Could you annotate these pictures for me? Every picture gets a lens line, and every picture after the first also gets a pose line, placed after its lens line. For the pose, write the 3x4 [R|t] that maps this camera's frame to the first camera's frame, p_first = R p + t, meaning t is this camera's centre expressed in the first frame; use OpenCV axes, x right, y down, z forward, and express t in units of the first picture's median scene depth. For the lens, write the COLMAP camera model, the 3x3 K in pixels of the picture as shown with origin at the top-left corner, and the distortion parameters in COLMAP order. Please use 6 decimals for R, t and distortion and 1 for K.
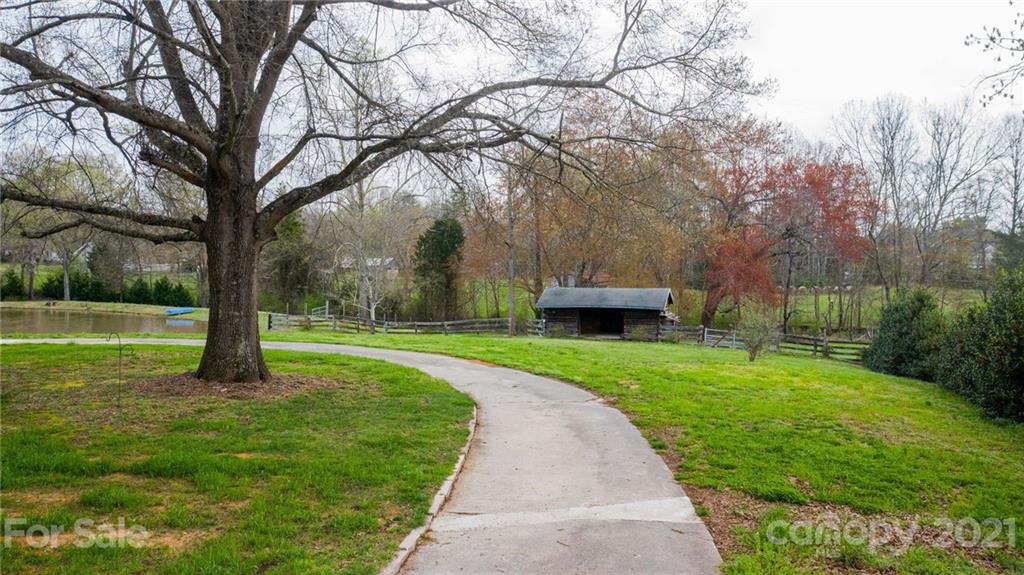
lens RADIAL K [[824.9, 0, 513.3], [0, 824.9, 286.6], [0, 0, 1]] dist [-0.008054, -0.000215]
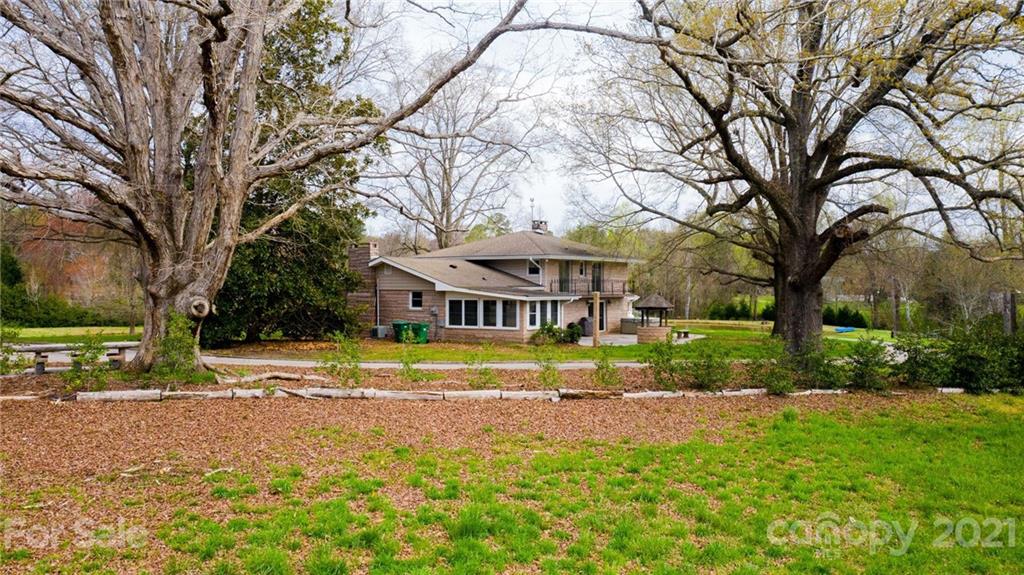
lens RADIAL K [[824.9, 0, 512.4], [0, 824.9, 287.4], [0, 0, 1]] dist [-0.008054, -0.000215]
pose [[0.668658, -0.004031, -0.743559, 1.001445], [-0.024345, 0.999331, -0.027310, 0.041754], [0.743172, 0.036363, 0.668112, -1.377828]]
